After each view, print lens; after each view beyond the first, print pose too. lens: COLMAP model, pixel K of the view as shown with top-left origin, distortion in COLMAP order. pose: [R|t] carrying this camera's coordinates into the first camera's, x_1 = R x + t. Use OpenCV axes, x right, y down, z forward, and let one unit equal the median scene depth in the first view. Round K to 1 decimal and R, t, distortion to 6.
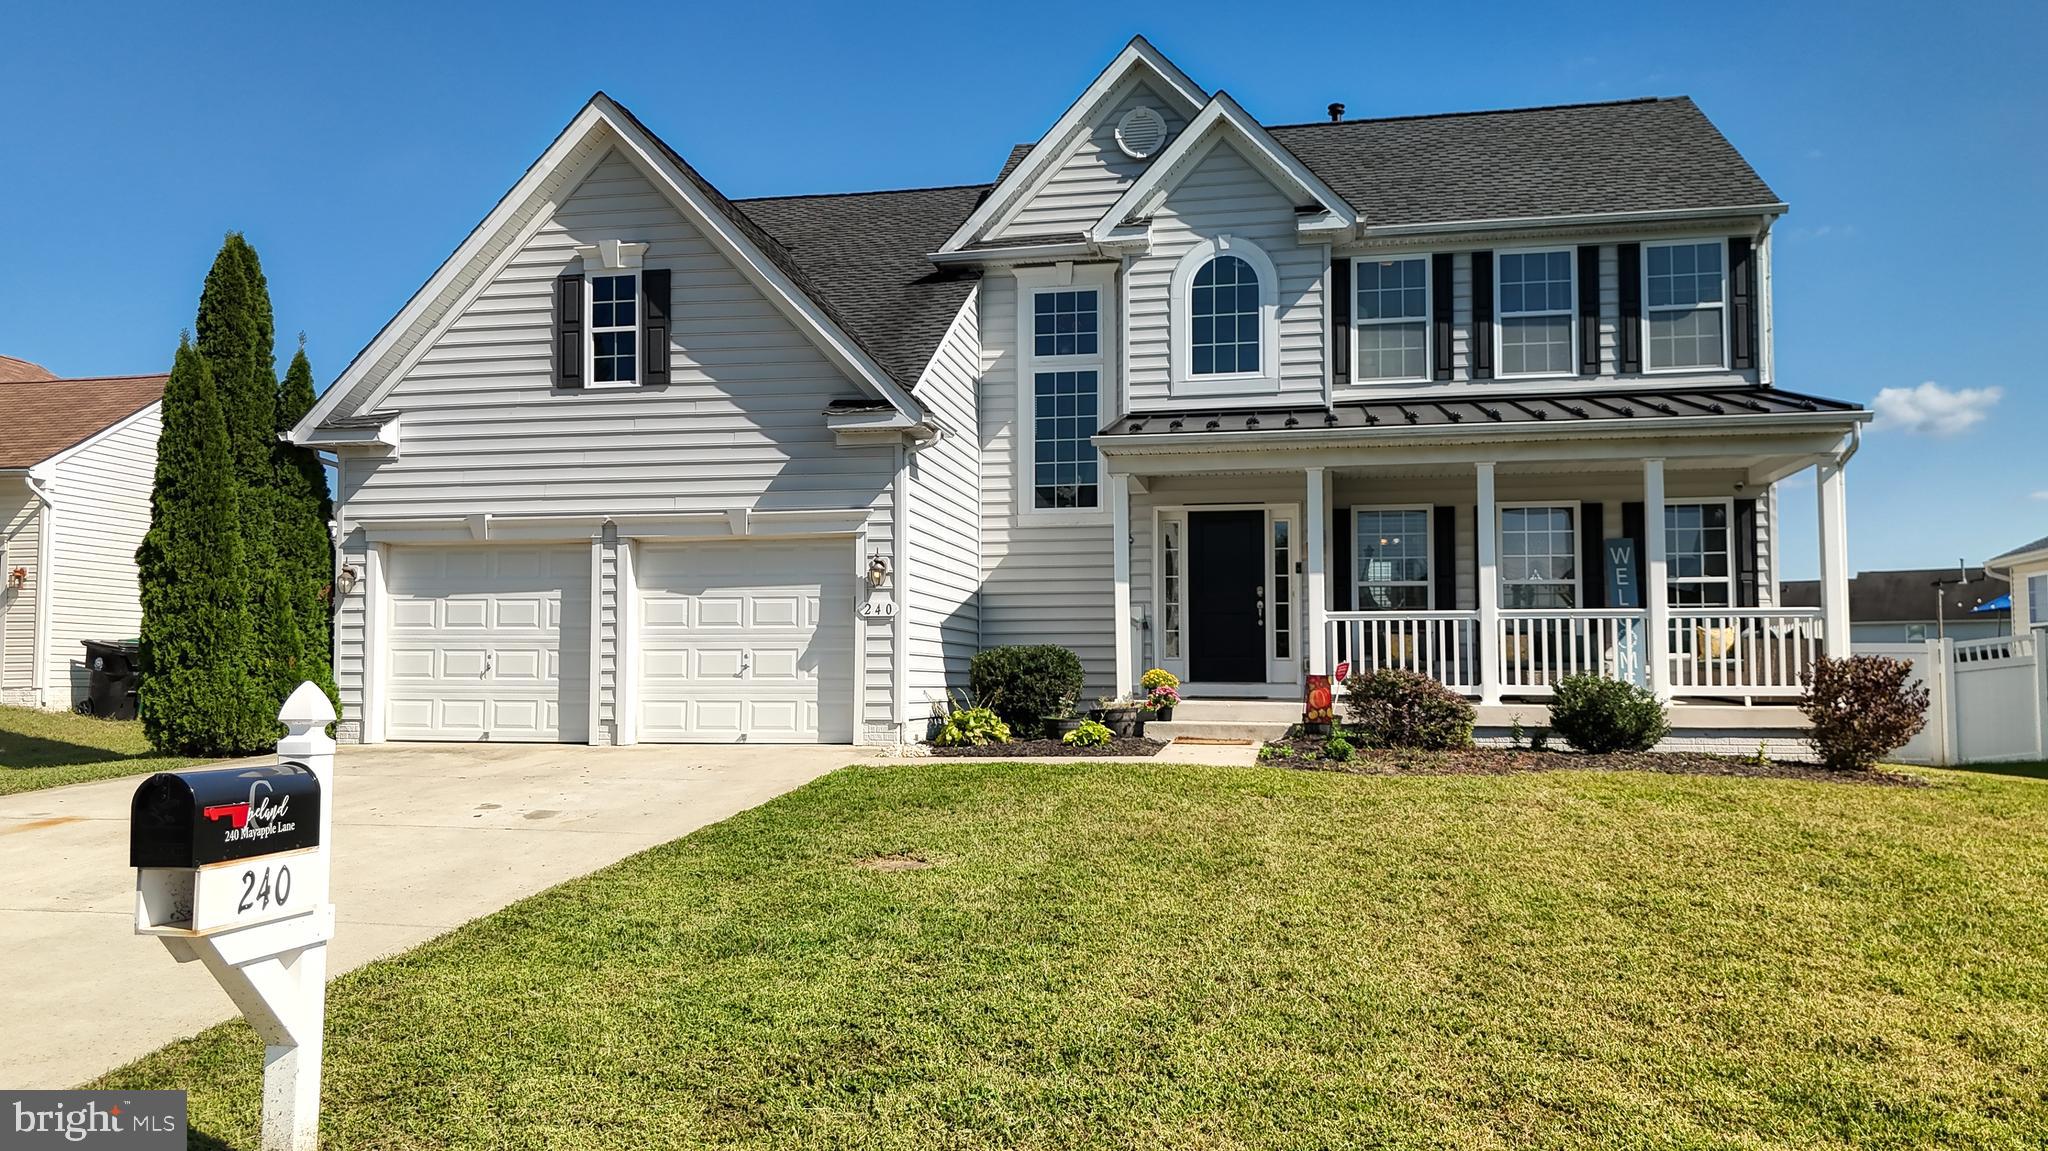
lens RADIAL K [[1563.4, 0, 992.3], [0, 1563.4, 603.8], [0, 0, 1]] dist [0.084599, -0.143104]
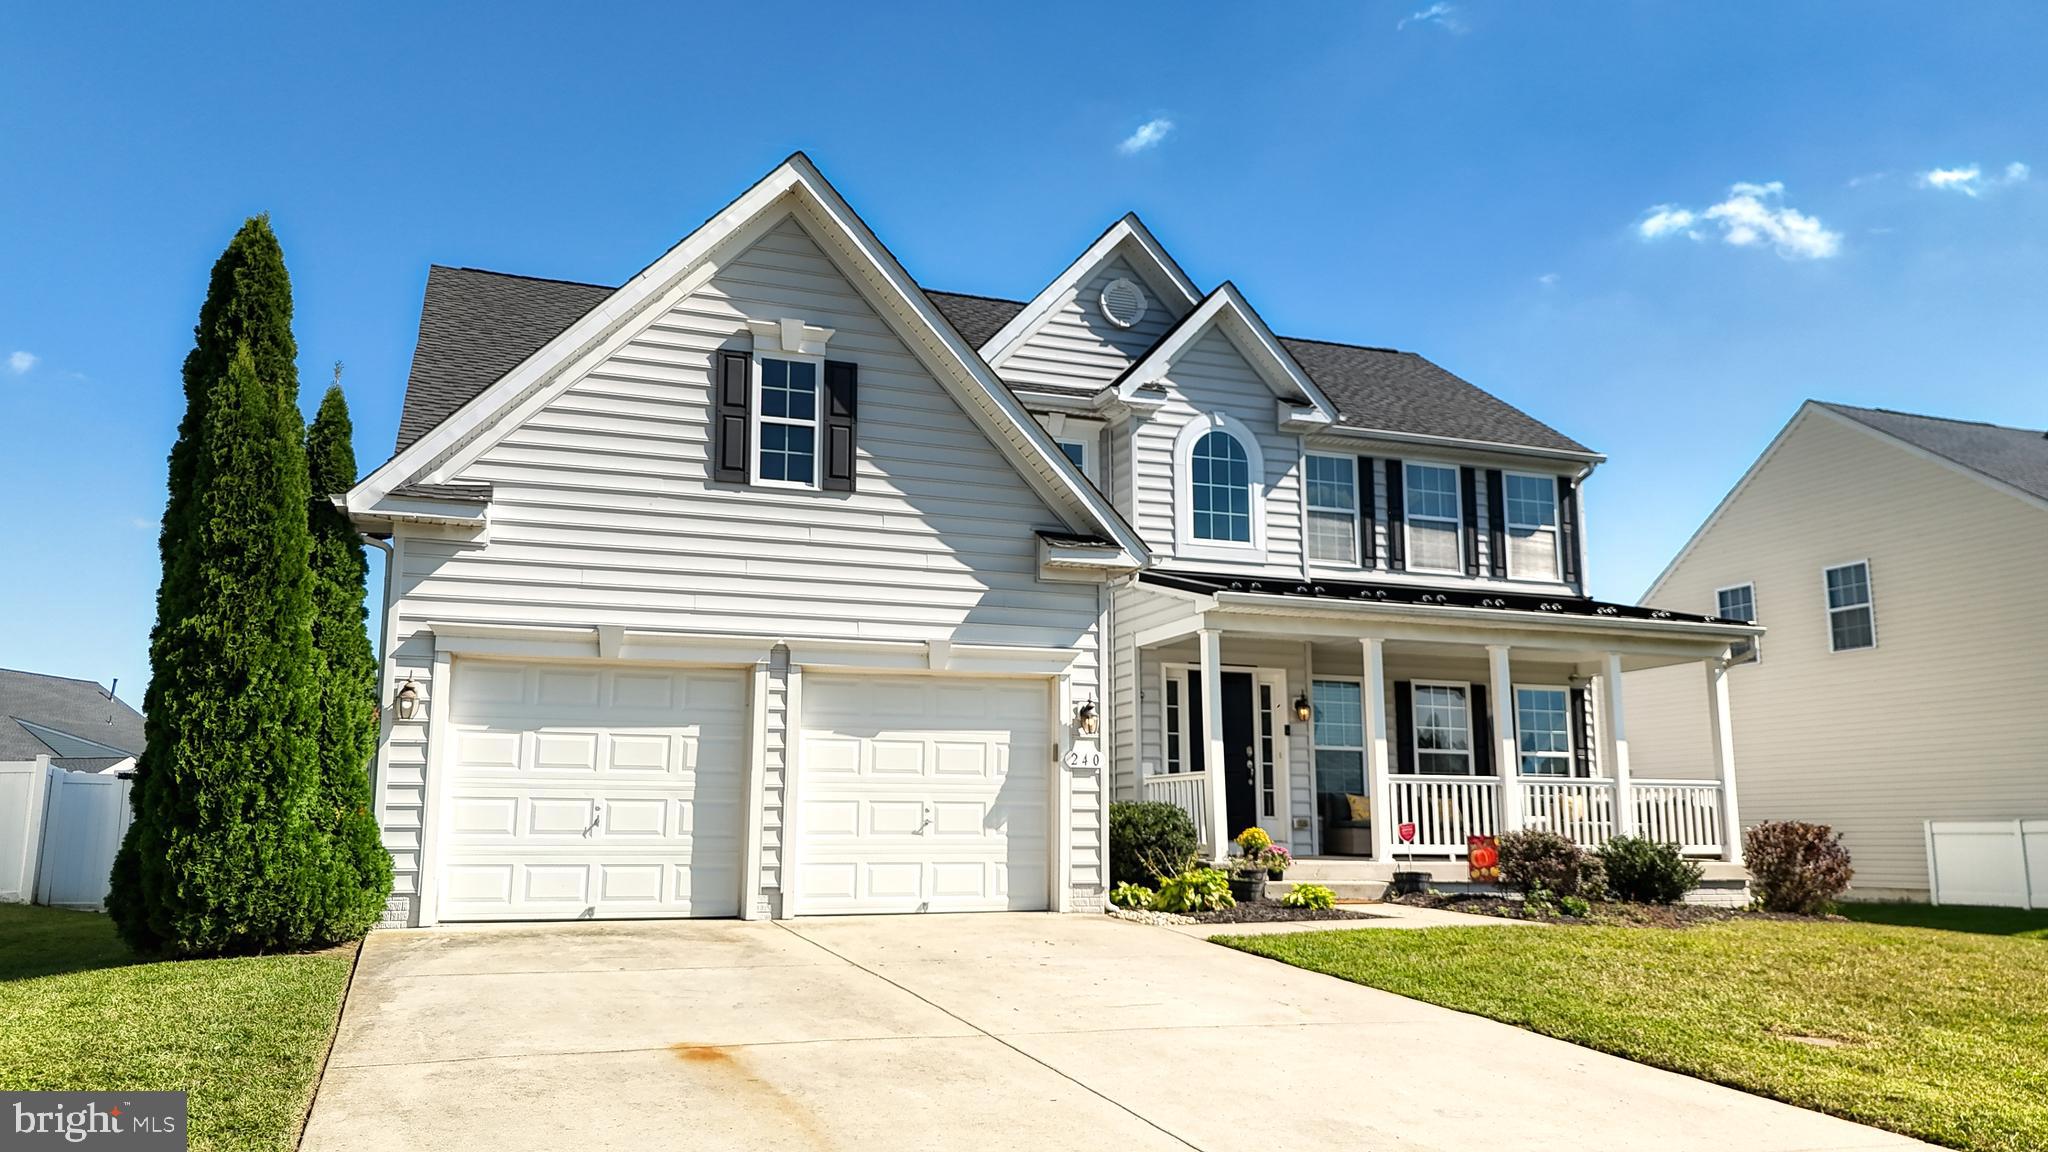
lens RADIAL K [[1518.2, 0, 1029.5], [0, 1518.2, 574.6], [0, 0, 1]] dist [0.106794, -0.188659]
pose [[0.846432, 0.091428, 0.524589, -0.513051], [-0.028266, 0.991475, -0.127193, 0.008941], [-0.531746, 0.092833, 0.841801, 0.222719]]
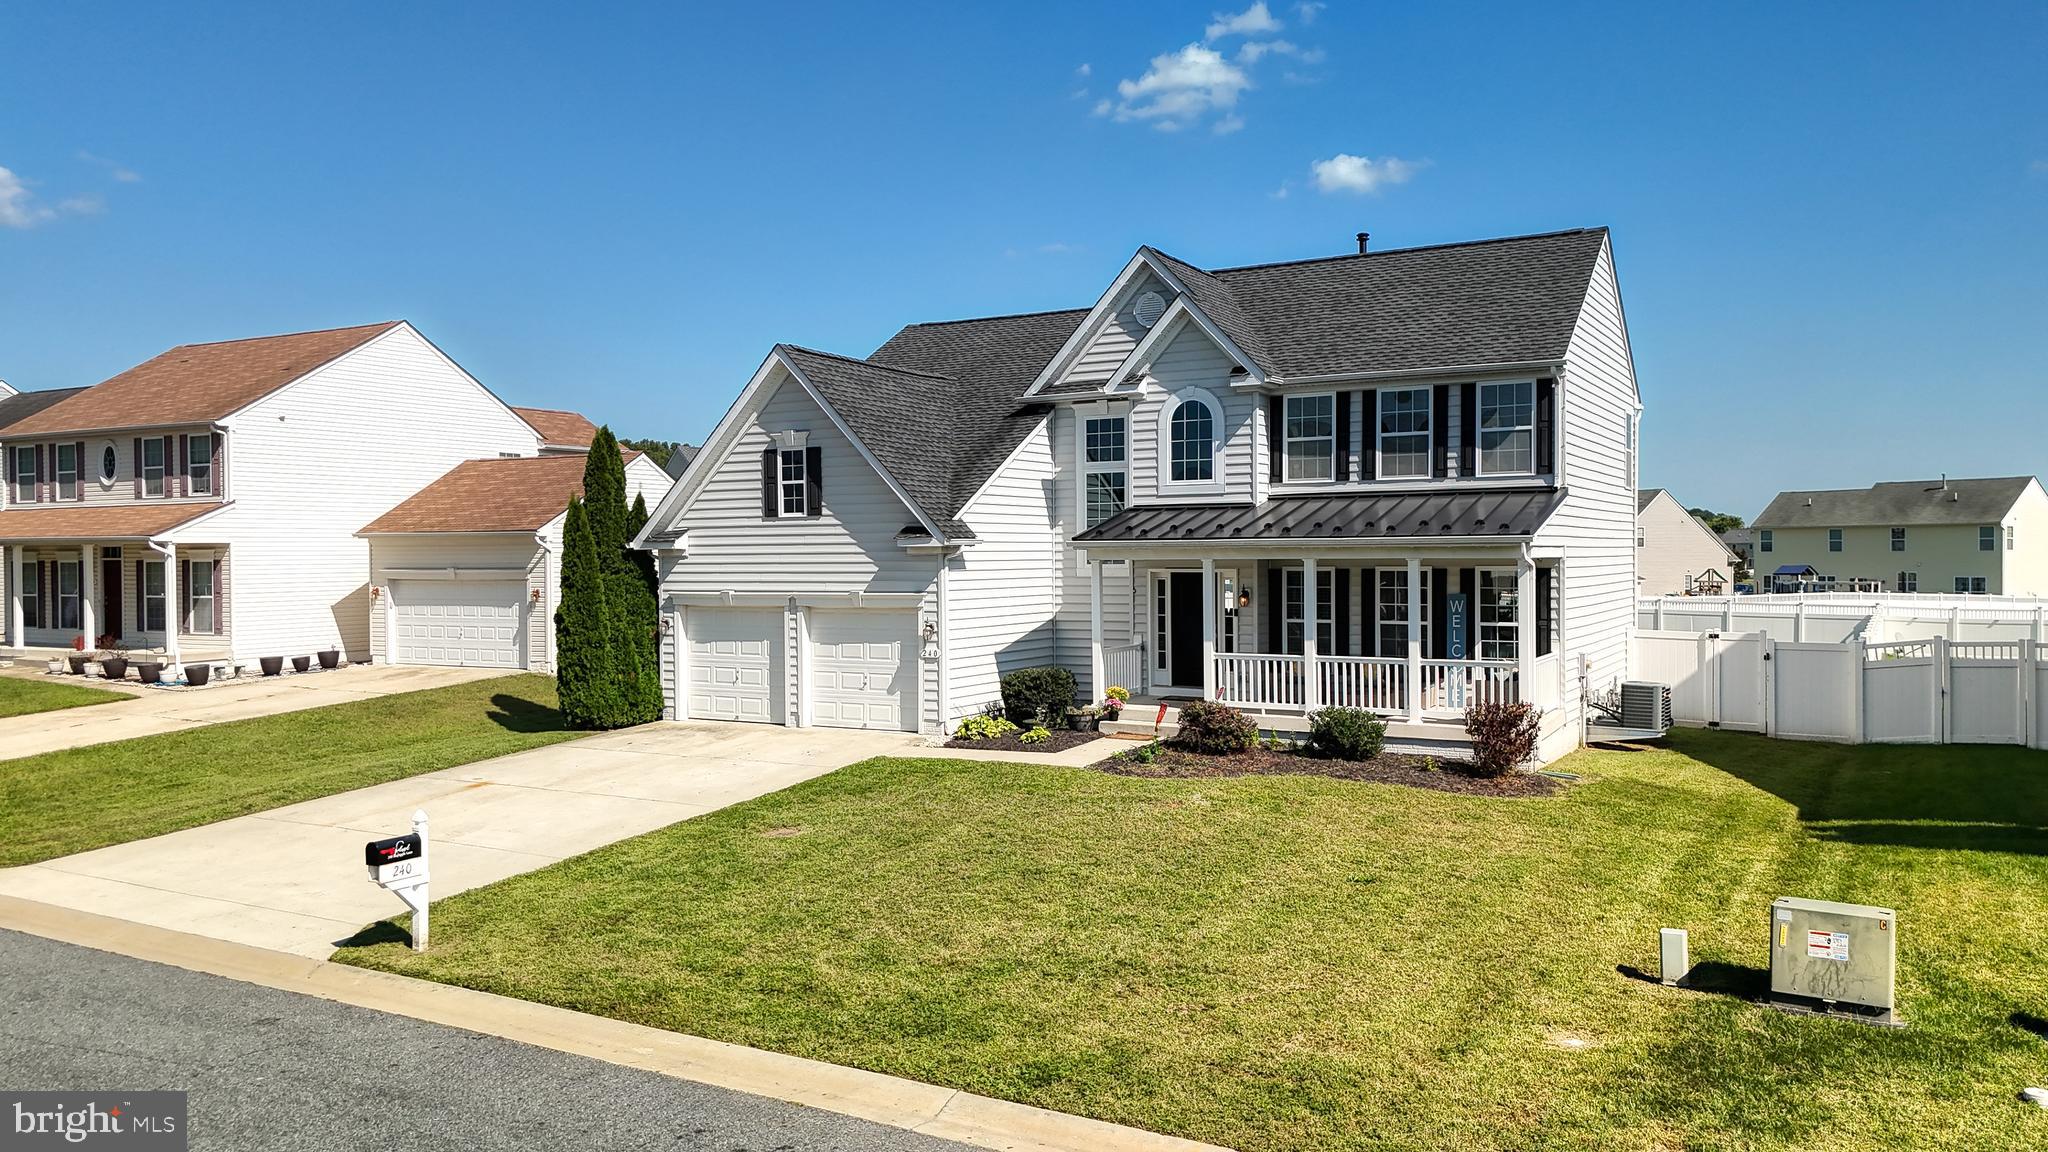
lens RADIAL K [[1509.7, 0, 1024.0], [0, 1509.7, 576.0], [0, 0, 1]] dist [0.100131, -0.126522]
pose [[0.949541, -0.003655, -0.313623, 0.466076], [0.025208, 0.997587, 0.064697, -0.159579], [0.312629, -0.069338, 0.947341, -0.433150]]
